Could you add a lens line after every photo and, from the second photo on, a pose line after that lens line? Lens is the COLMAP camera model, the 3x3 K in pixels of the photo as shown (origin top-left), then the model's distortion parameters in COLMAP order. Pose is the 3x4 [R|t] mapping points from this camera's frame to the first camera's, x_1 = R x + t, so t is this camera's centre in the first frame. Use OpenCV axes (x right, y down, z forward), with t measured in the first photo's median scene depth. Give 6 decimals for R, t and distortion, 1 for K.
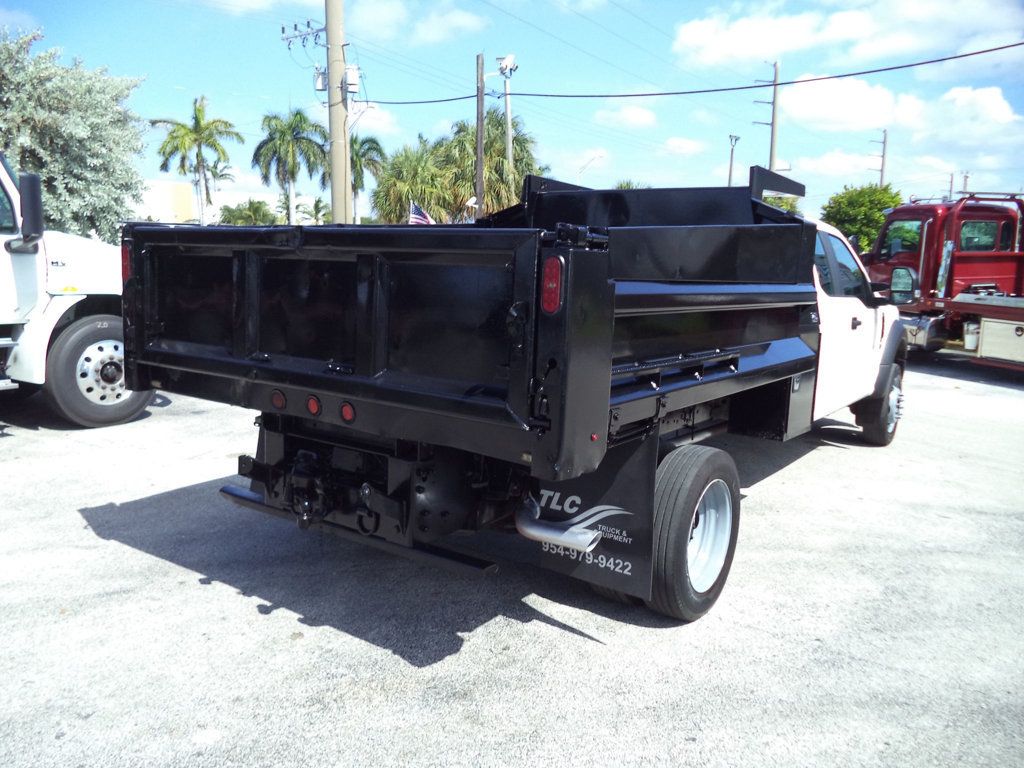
lens RADIAL K [[834.9, 0, 513.8], [0, 834.9, 383.4], [0, 0, 1]] dist [-0.025681, -0.004580]
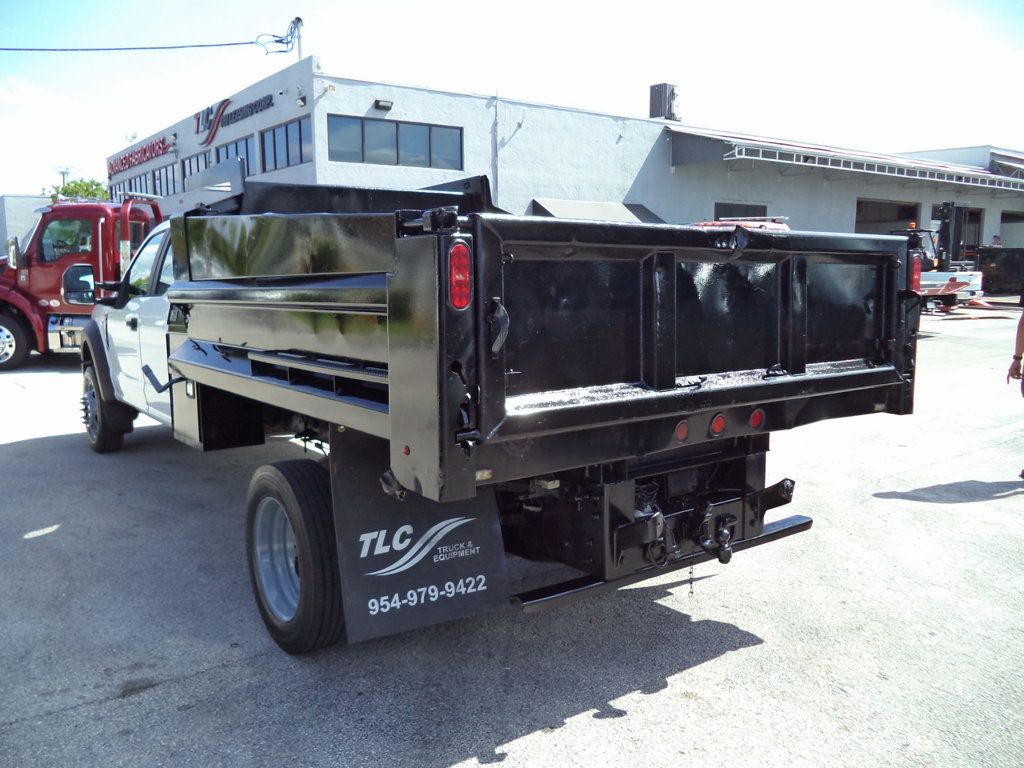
lens RADIAL K [[834.9, 0, 508.0], [0, 834.9, 367.5], [0, 0, 1]] dist [-0.025681, -0.004580]
pose [[0.316081, -0.138921, 0.938506, -0.527098], [0.155237, 0.983462, 0.093293, -0.070948], [-0.935946, 0.116202, 0.332419, 0.409112]]
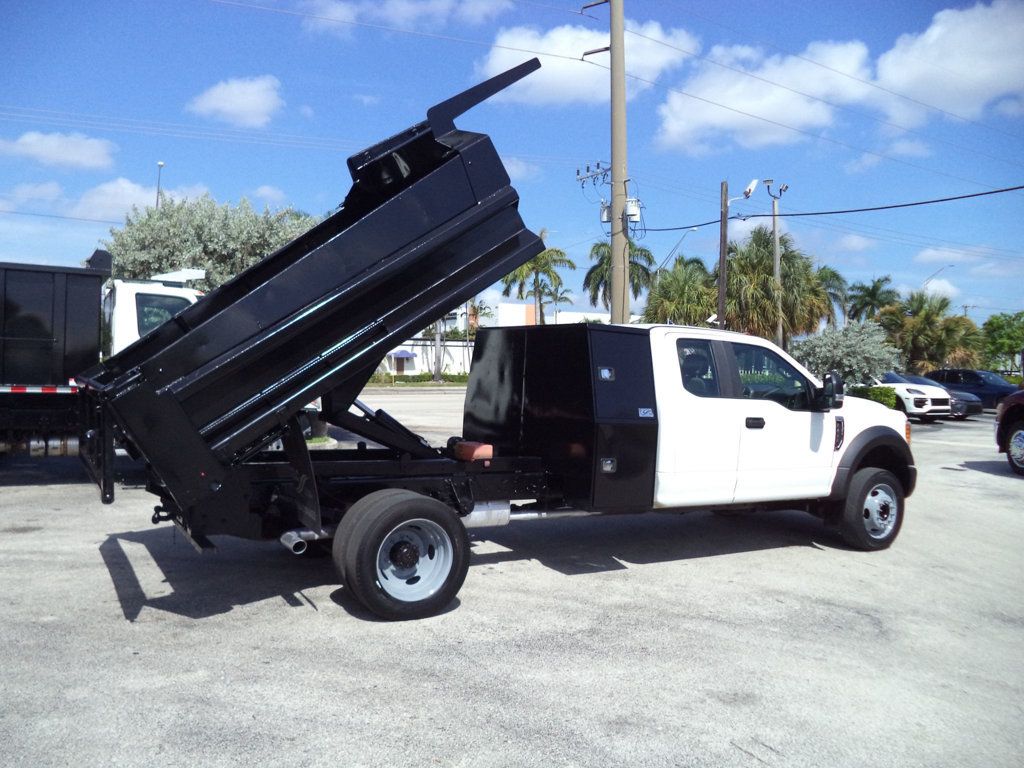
lens RADIAL K [[834.9, 0, 515.3], [0, 834.9, 383.5], [0, 0, 1]] dist [-0.025681, -0.004580]
pose [[0.914881, 0.006773, -0.403667, 0.490927], [-0.062306, 0.990249, -0.124598, 0.028907], [0.398887, 0.139143, 0.906382, -0.116733]]
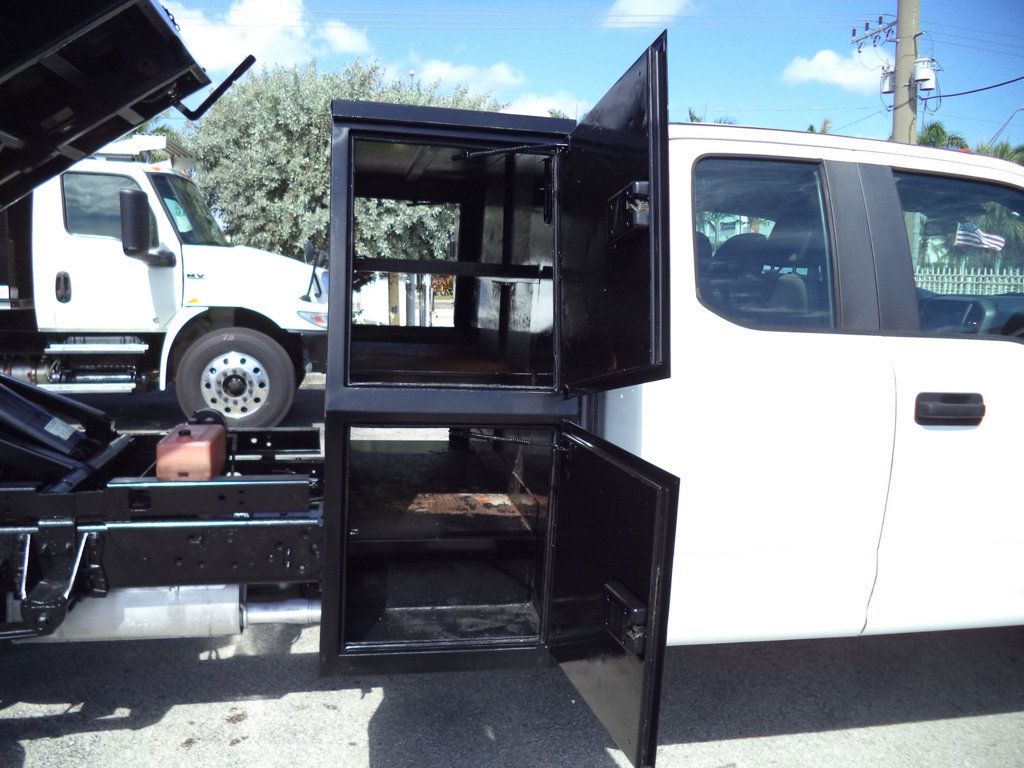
lens RADIAL K [[834.9, 0, 510.3], [0, 834.9, 388.0], [0, 0, 1]] dist [-0.025681, -0.004580]
pose [[0.726263, 0.081816, -0.682531, 0.450920], [-0.102066, 0.994721, 0.010633, -0.057006], [0.679798, 0.061941, 0.730779, 0.520557]]
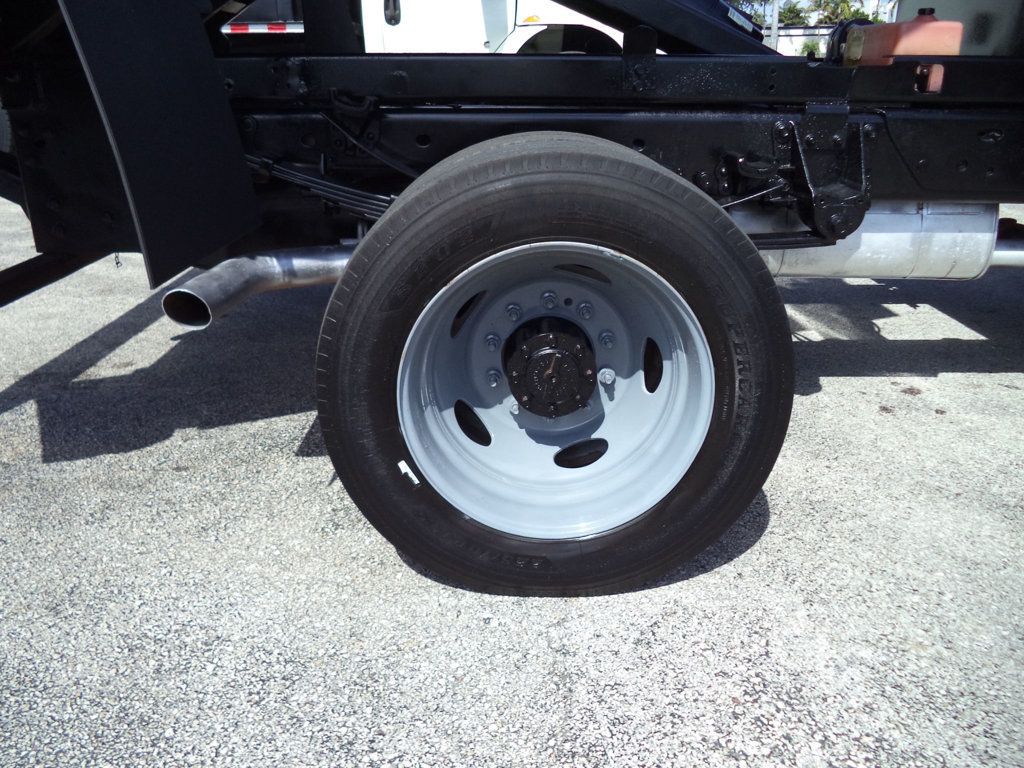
lens RADIAL K [[834.9, 0, 514.3], [0, 834.9, 391.1], [0, 0, 1]] dist [-0.025681, -0.004580]
pose [[0.590670, 0.263650, -0.762625, 0.258789], [-0.094195, 0.961182, 0.259338, 0.045988], [0.801396, -0.081348, 0.592576, 0.404554]]
